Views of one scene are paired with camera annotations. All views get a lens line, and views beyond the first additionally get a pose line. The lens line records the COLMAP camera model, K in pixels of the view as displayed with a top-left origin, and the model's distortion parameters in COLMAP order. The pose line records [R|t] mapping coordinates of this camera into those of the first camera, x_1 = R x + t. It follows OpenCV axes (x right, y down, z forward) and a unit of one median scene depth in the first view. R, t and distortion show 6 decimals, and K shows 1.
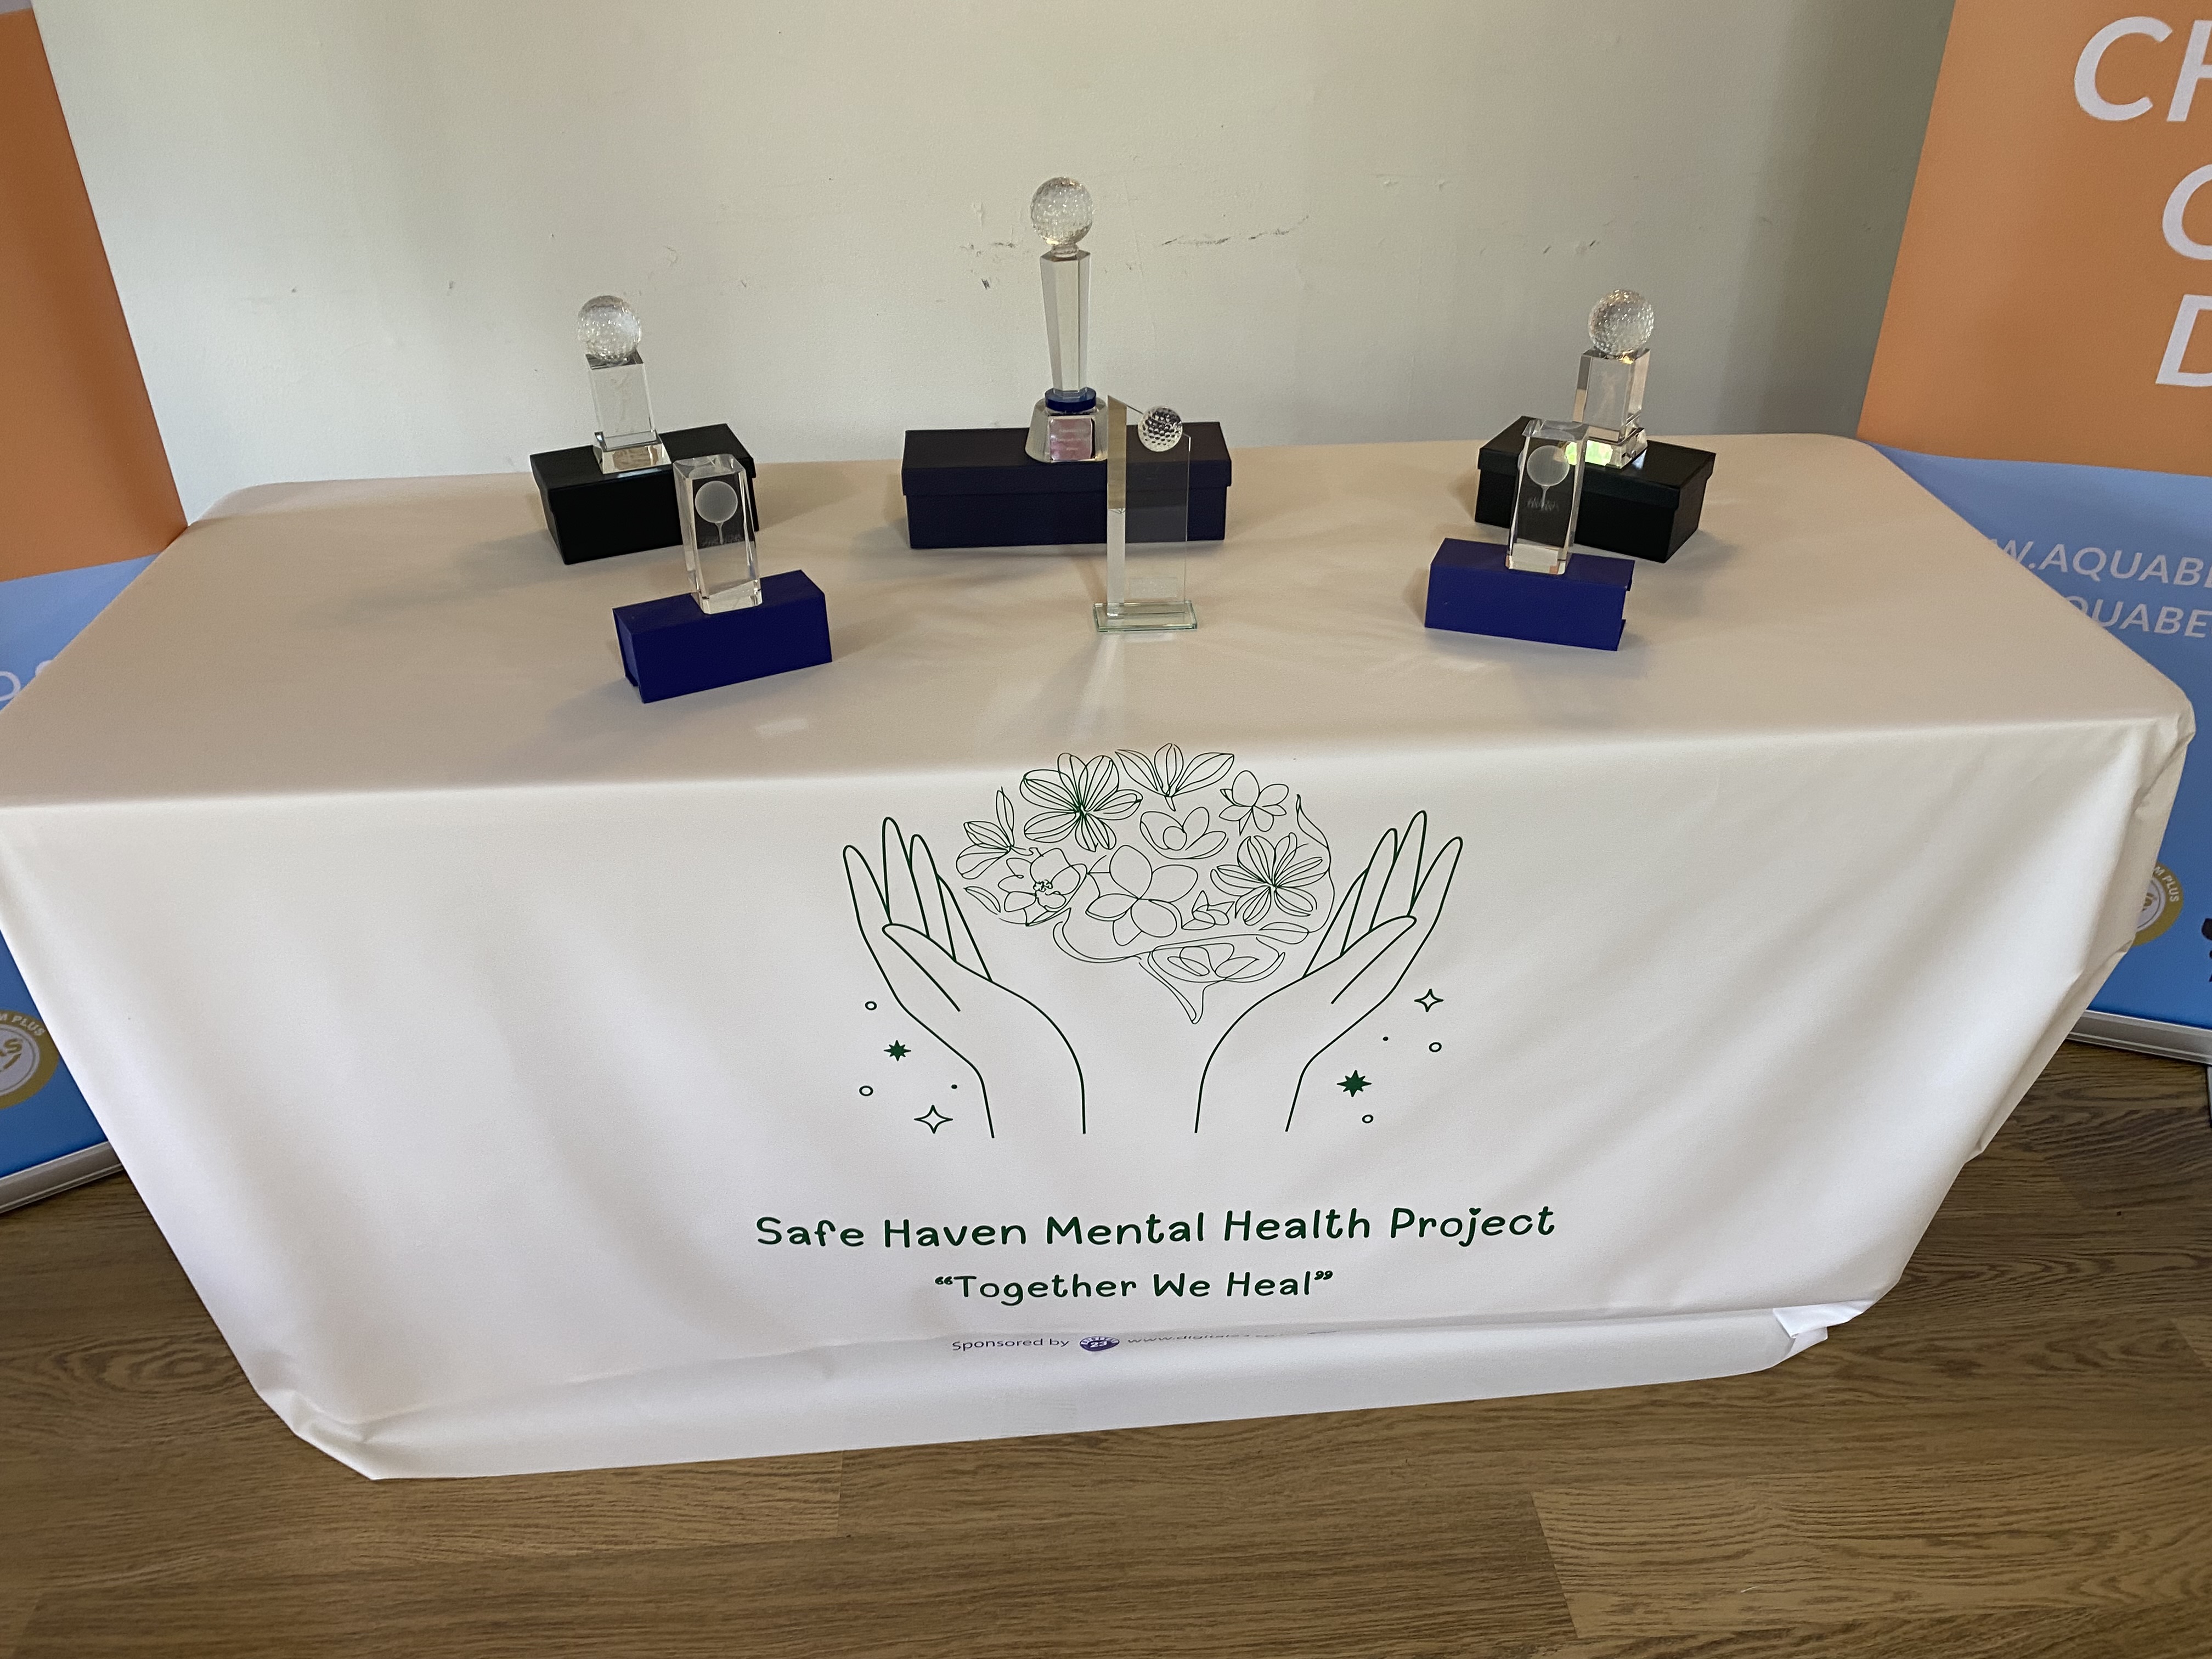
lens RADIAL K [[1671.4, 0, 1106.0], [0, 1671.4, 829.5], [0, 0, 1]] dist [0.026746, -0.006746]
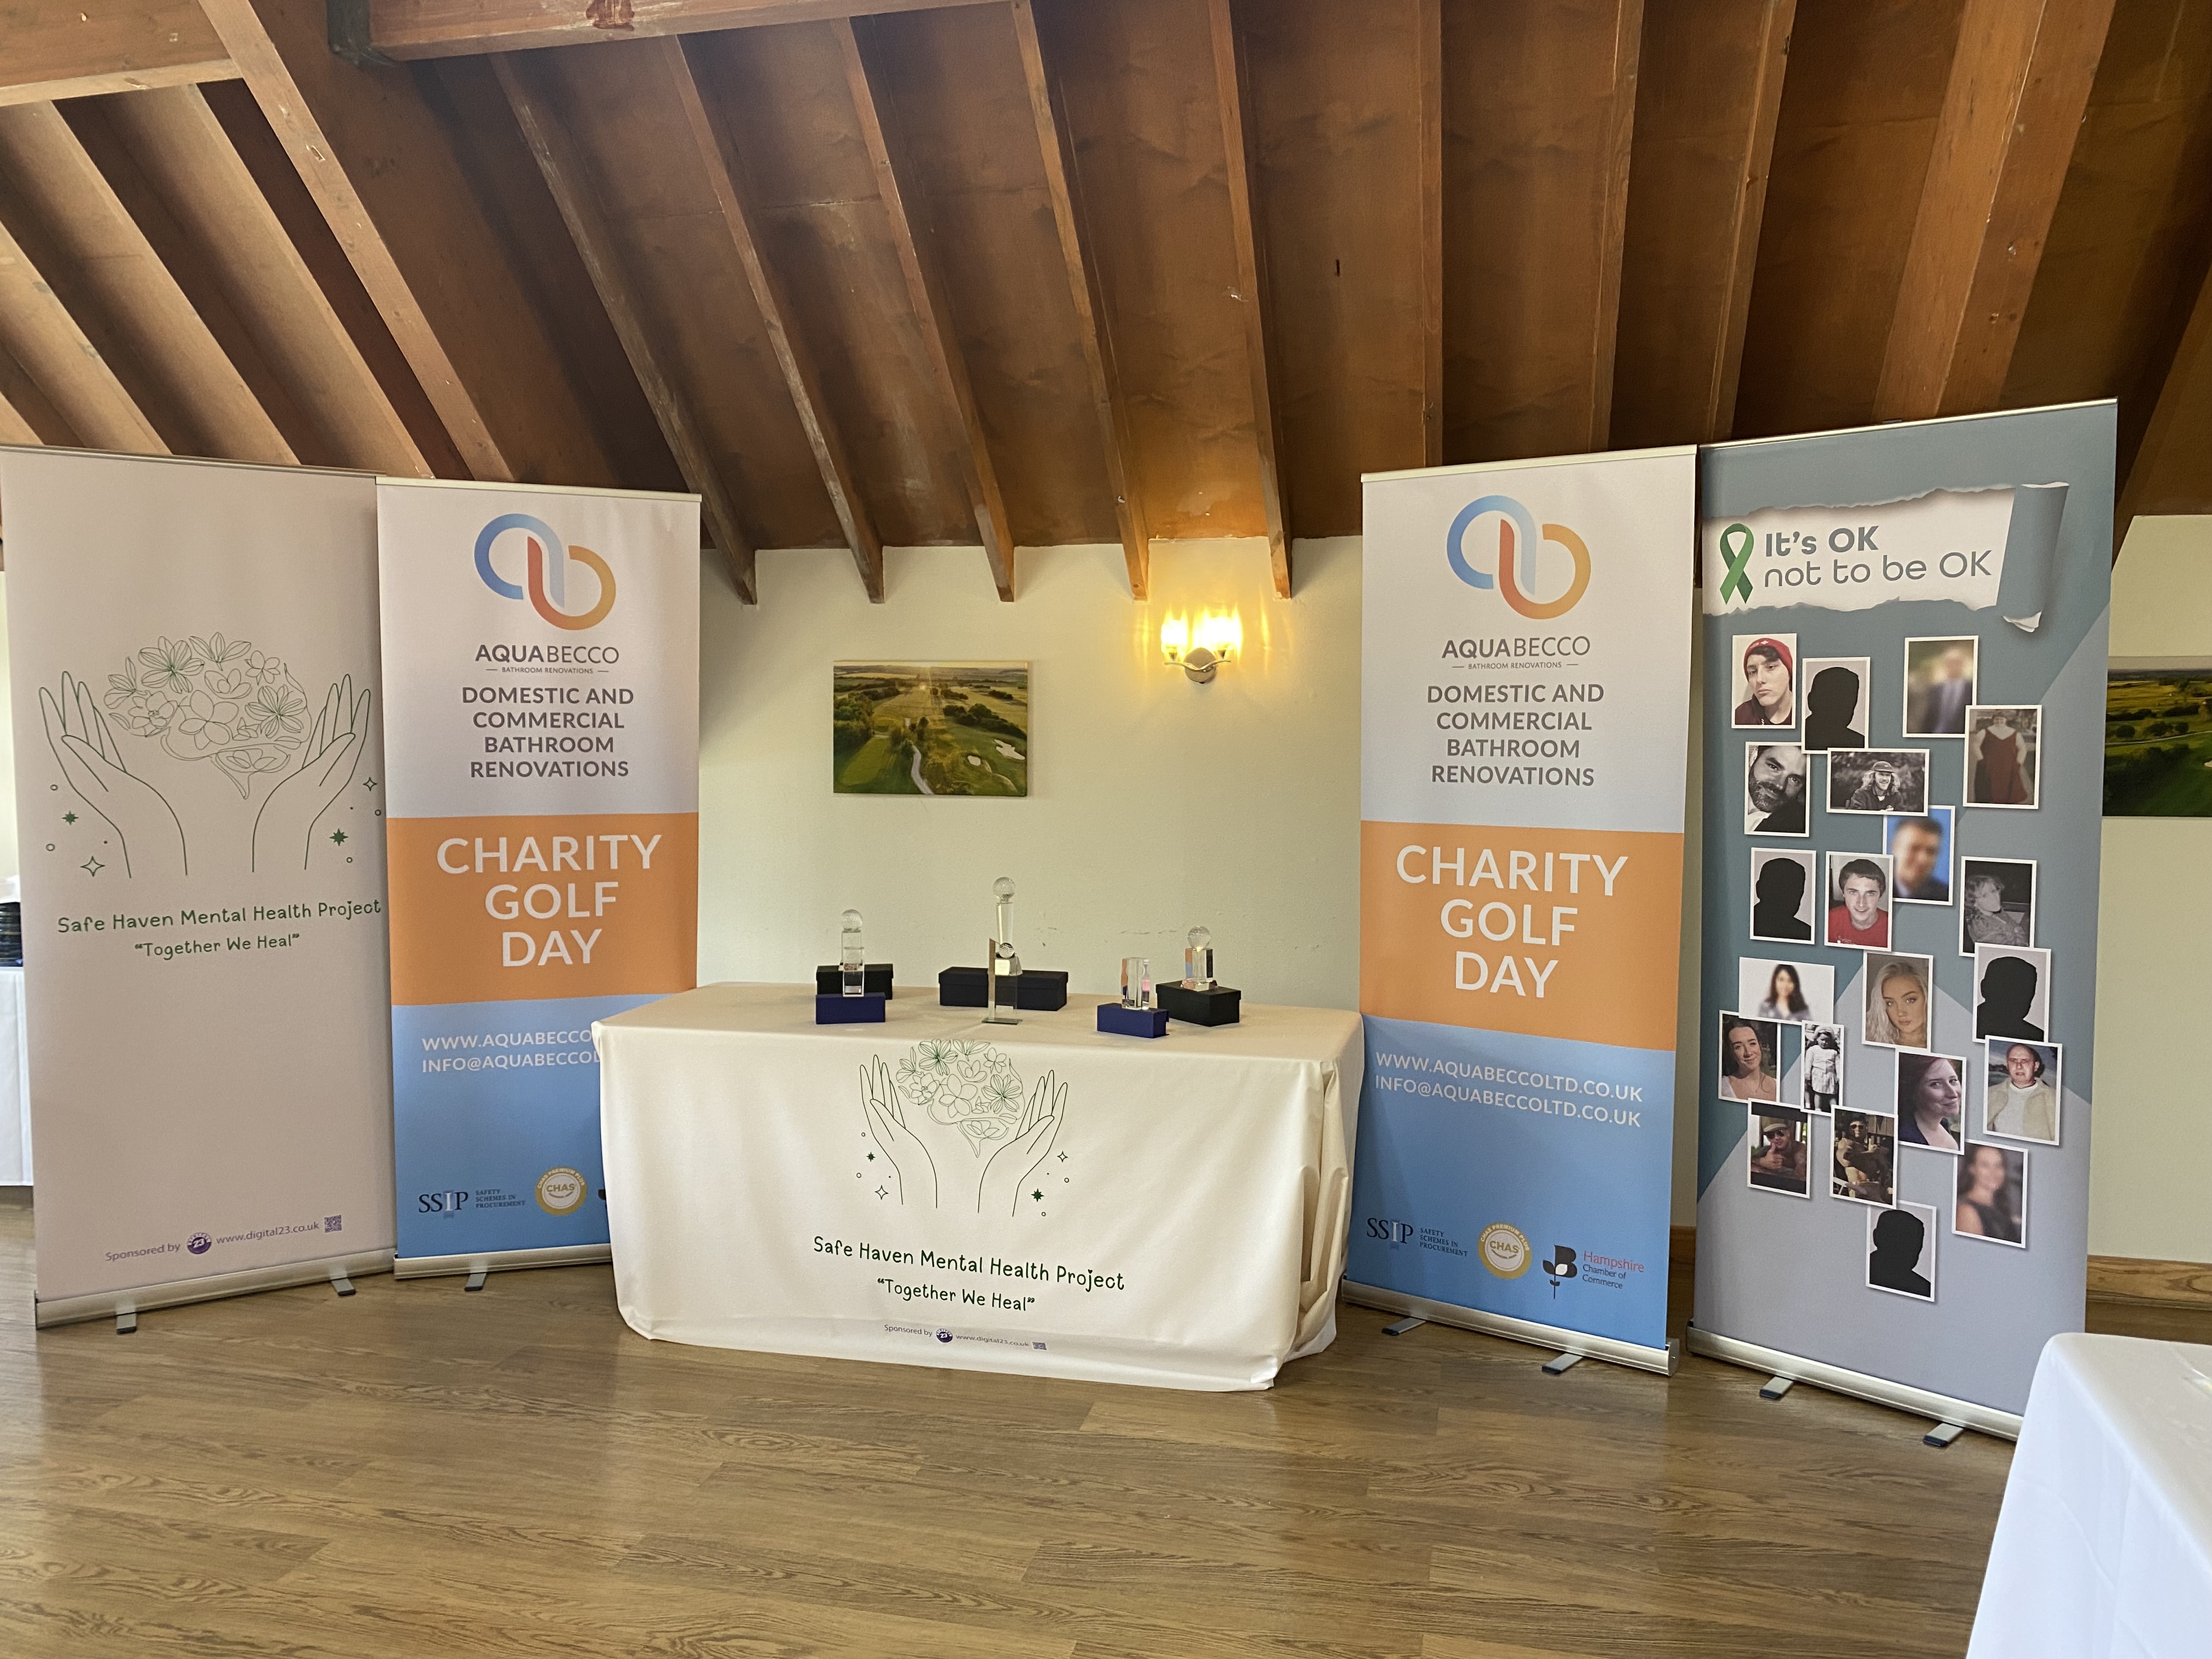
lens RADIAL K [[1711.8, 0, 1115.3], [0, 1711.8, 870.2], [0, 0, 1]] dist [-0.000491, -0.005833]
pose [[0.955487, 0.049061, -0.290926, 0.984184], [-0.178642, 0.880975, -0.438144, 0.827611], [0.234803, 0.470613, 0.850524, -1.393503]]
